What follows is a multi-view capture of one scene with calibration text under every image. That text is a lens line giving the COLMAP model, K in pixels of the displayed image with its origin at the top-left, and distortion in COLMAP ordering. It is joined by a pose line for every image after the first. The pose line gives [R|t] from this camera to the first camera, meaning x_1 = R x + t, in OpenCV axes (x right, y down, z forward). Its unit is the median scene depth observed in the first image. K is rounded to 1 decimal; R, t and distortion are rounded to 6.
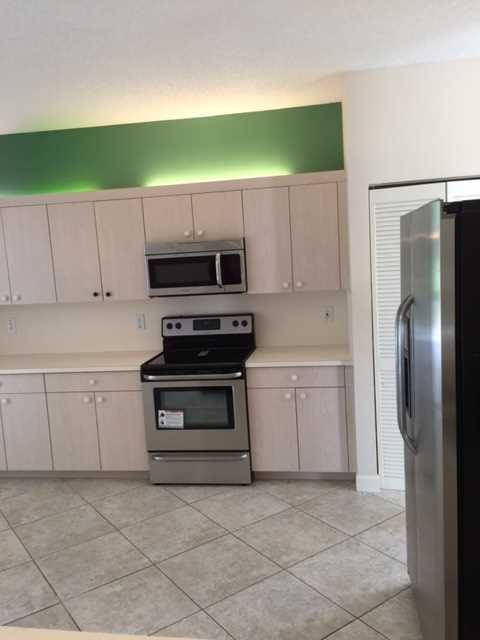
lens RADIAL K [[564.3, 0, 238.8], [0, 564.3, 326.8], [0, 0, 1]] dist [0.039857, -0.017281]
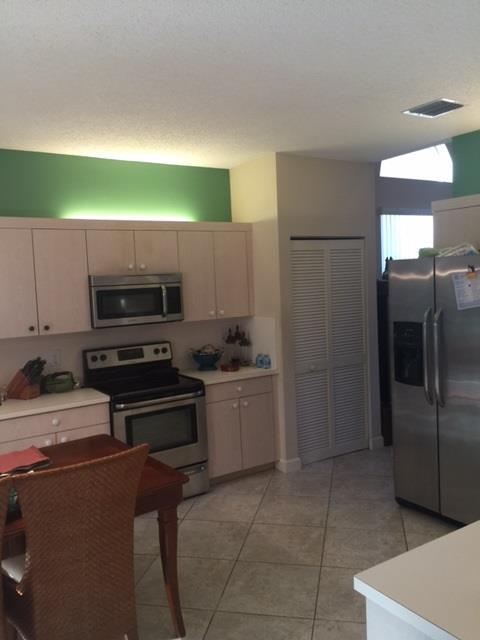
lens RADIAL K [[564.3, 0, 235.3], [0, 564.3, 315.3], [0, 0, 1]] dist [0.039857, -0.017281]
pose [[0.730064, -0.017462, 0.683156, -0.678525], [0.093231, 0.992872, -0.074255, 0.022119], [-0.676989, 0.117902, 0.726488, 0.113357]]
